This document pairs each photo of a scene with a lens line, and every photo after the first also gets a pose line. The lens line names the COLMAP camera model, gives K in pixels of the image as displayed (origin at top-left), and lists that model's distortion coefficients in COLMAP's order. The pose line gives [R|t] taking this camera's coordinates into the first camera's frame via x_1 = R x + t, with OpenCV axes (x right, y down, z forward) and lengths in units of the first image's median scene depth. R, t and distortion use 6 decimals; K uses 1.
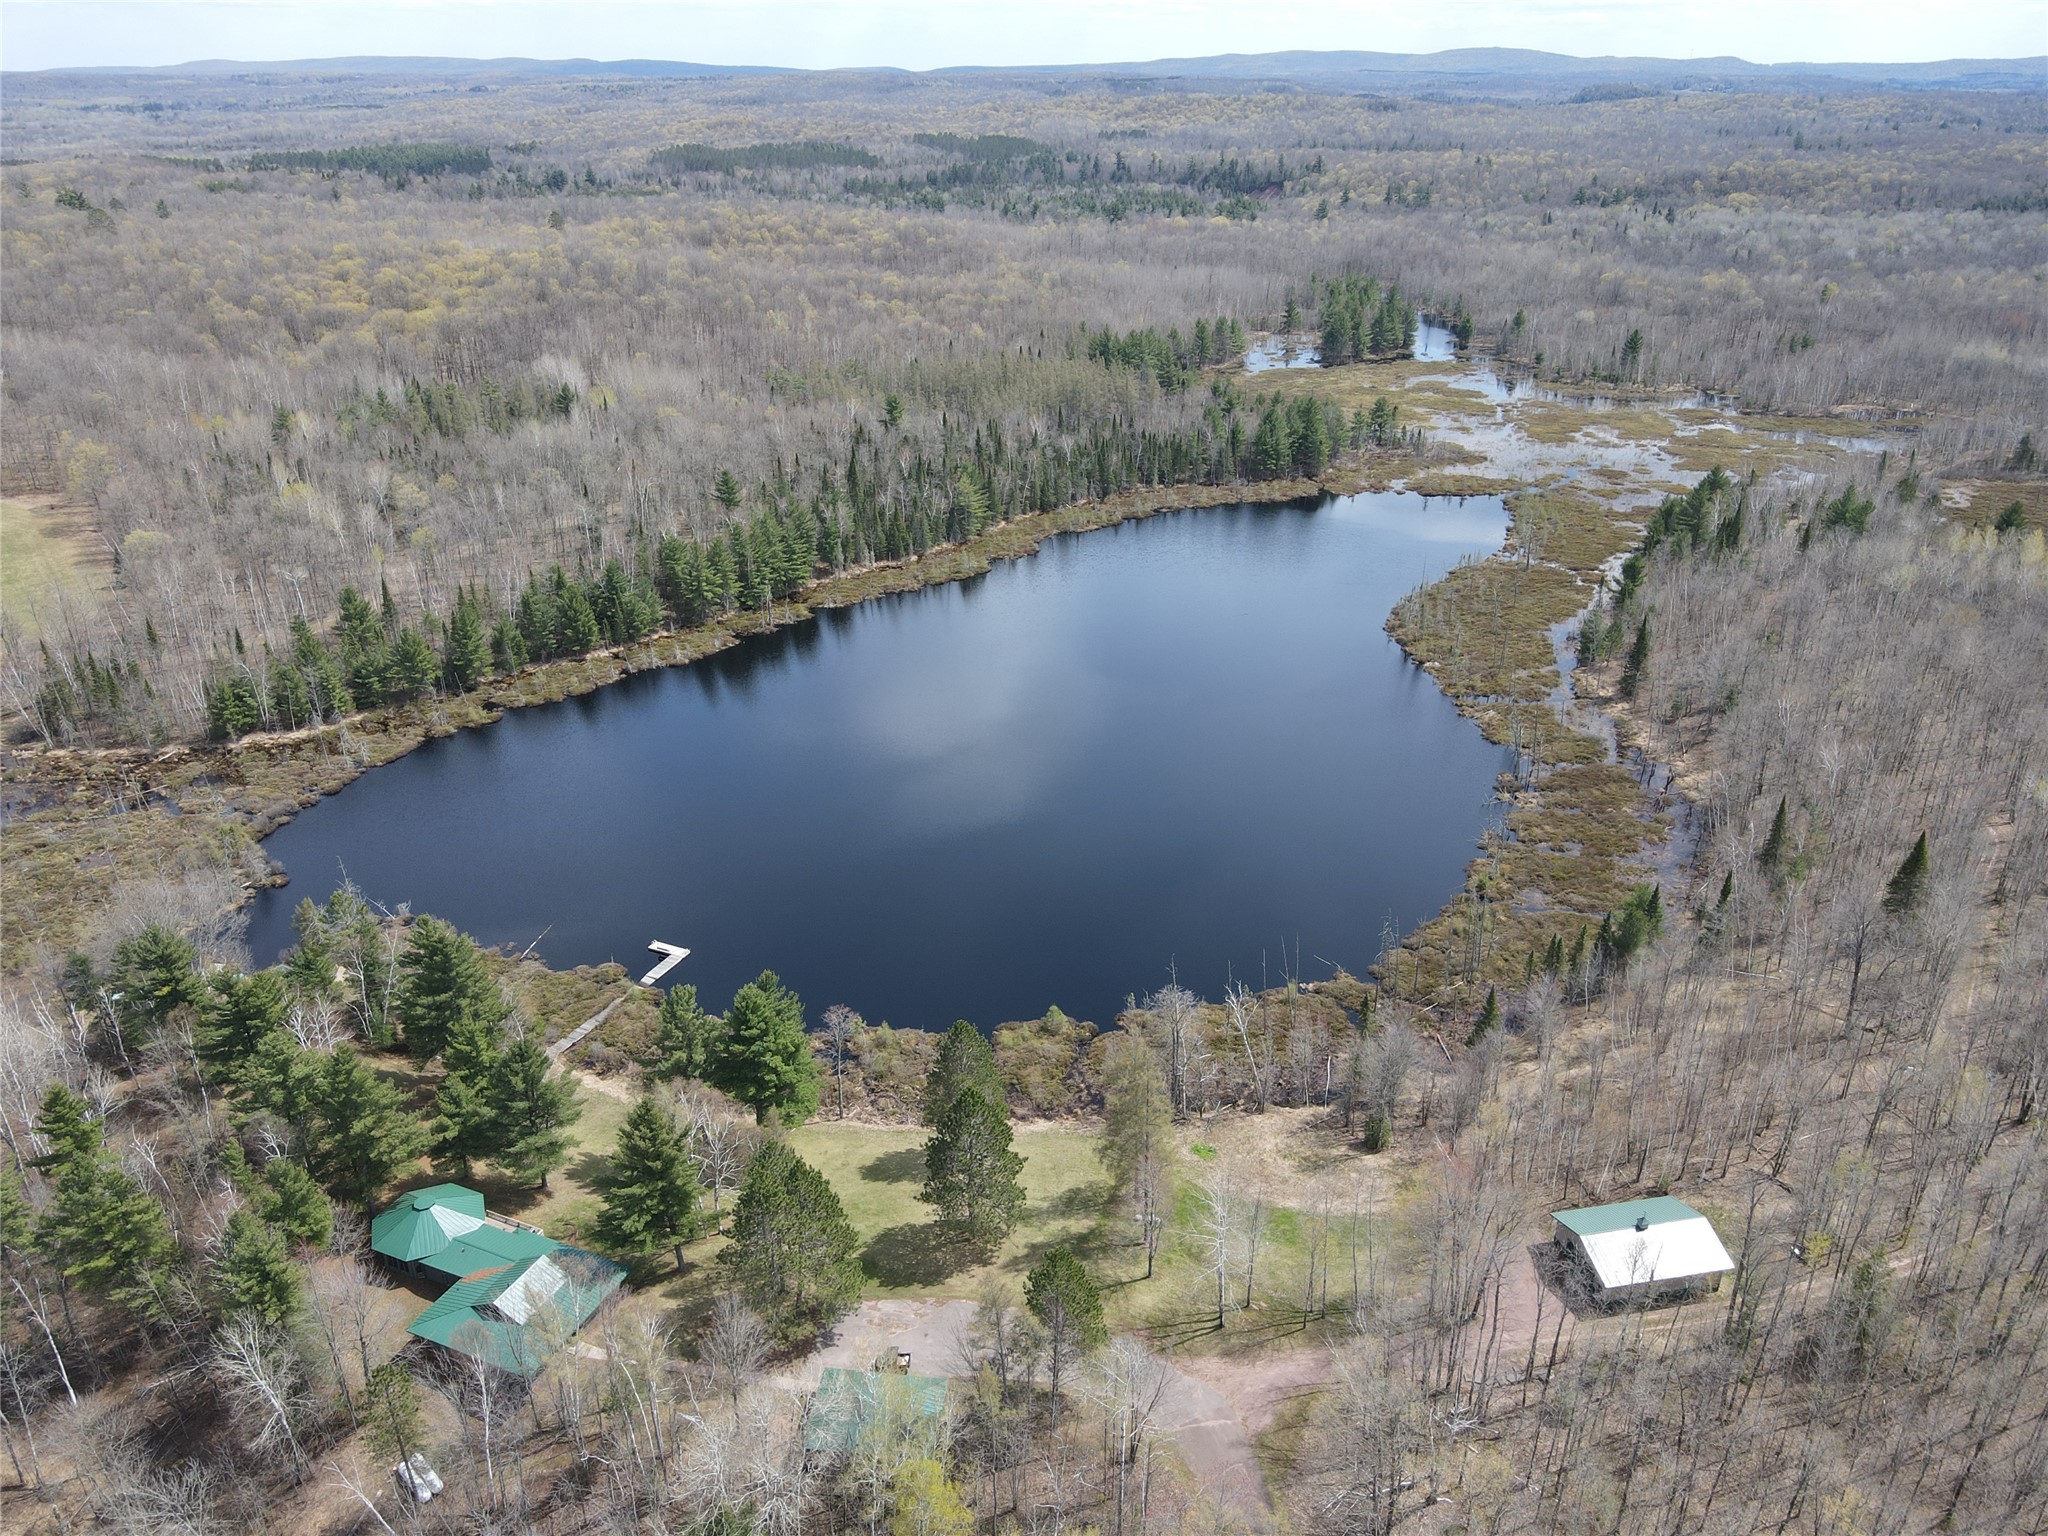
lens RADIAL K [[1500.9, 0, 1023.4], [0, 1500.9, 766.3], [0, 0, 1]] dist [0.020021, -0.003018]
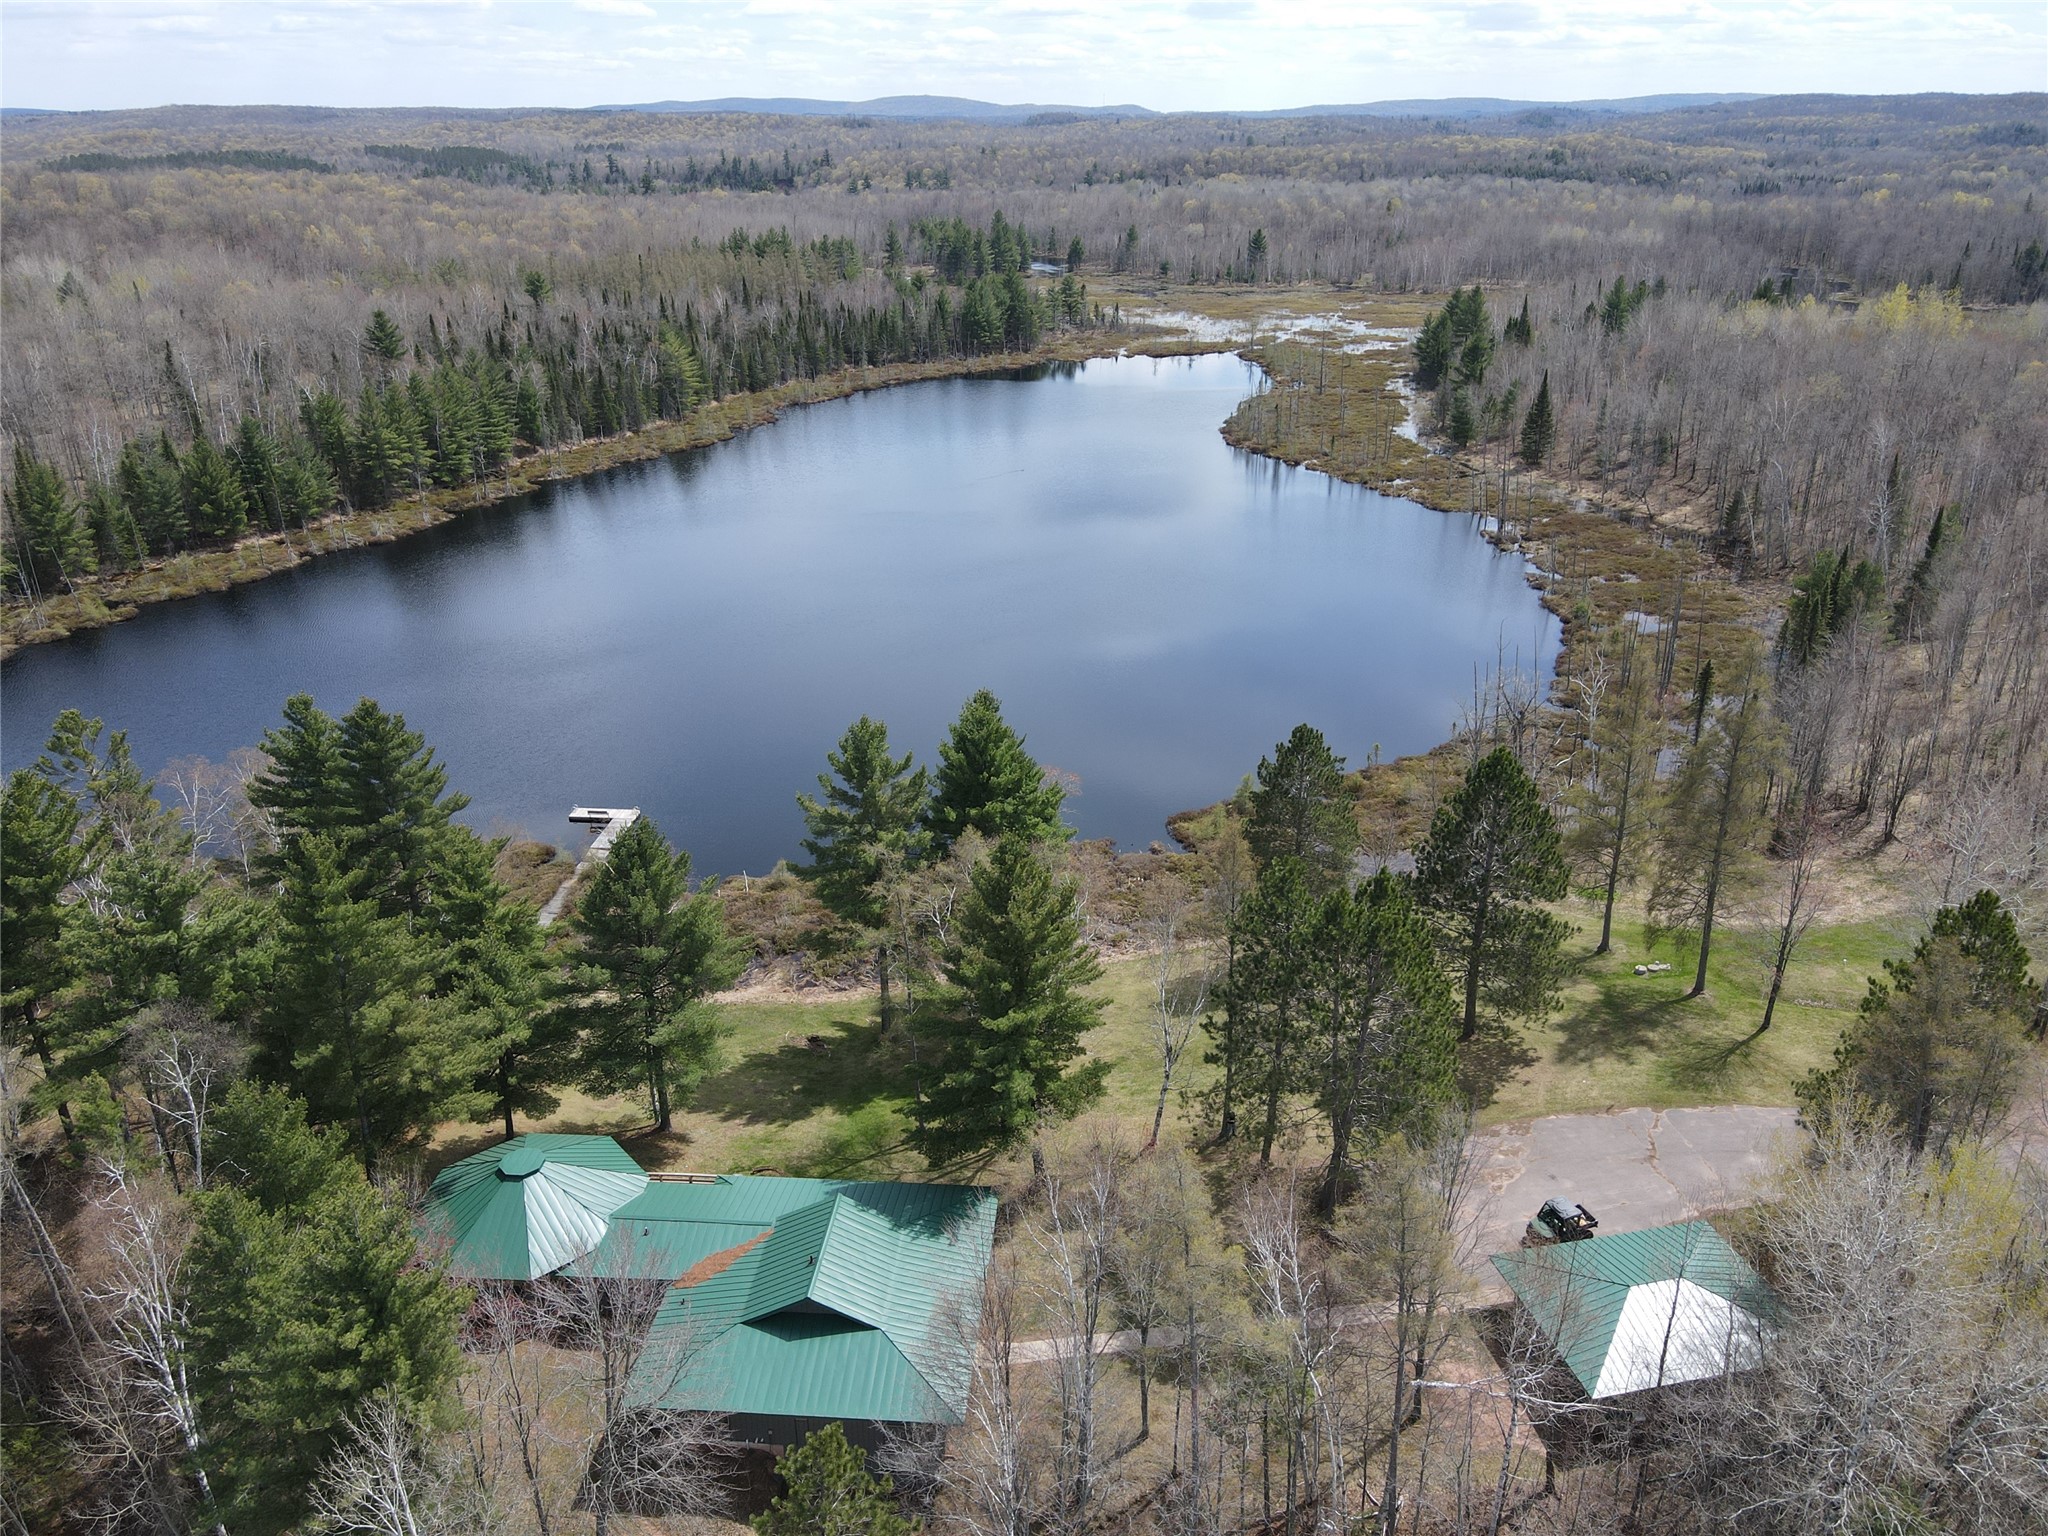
lens RADIAL K [[1500.9, 0, 1020.5], [0, 1500.9, 767.2], [0, 0, 1]] dist [0.020021, -0.003018]
pose [[0.942613, -0.135715, 0.305060, -0.130458], [0.145247, 0.989357, -0.008660, 0.066421], [-0.300638, 0.052472, 0.952294, 0.168307]]
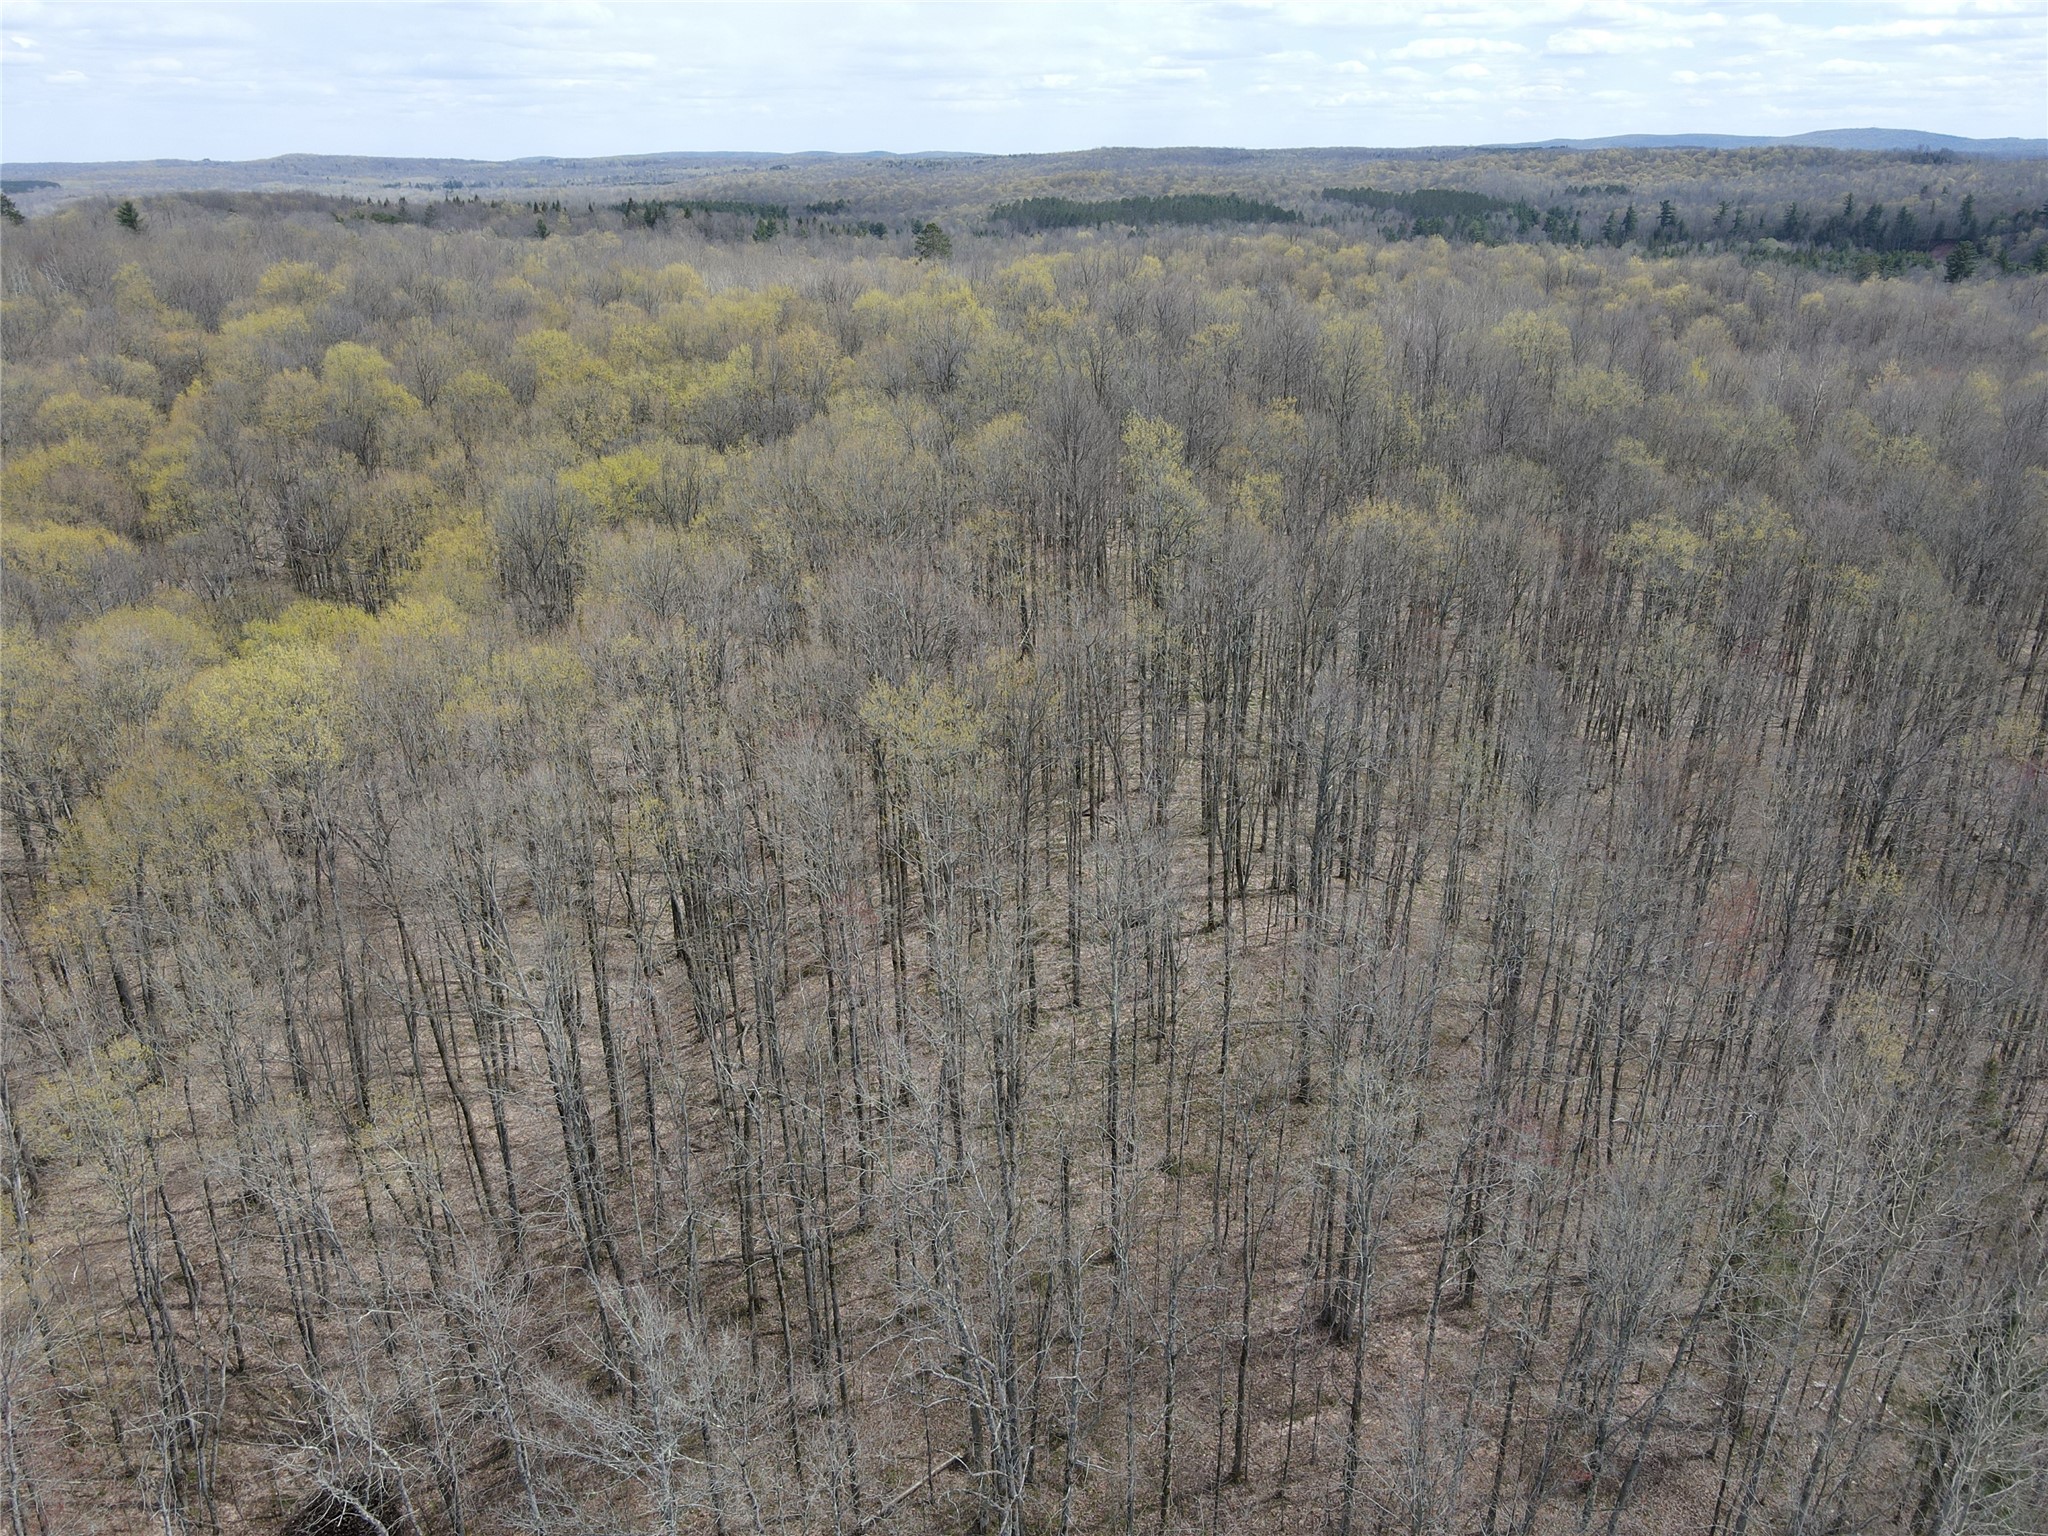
lens RADIAL K [[1500.9, 0, 1024.8], [0, 1500.9, 756.1], [0, 0, 1]] dist [0.020021, -0.003018]
pose [[0.986197, 0.057202, -0.155382, -0.395894], [-0.066709, 0.996162, -0.056668, -0.369251], [0.151544, 0.066251, 0.986228, 1.118812]]
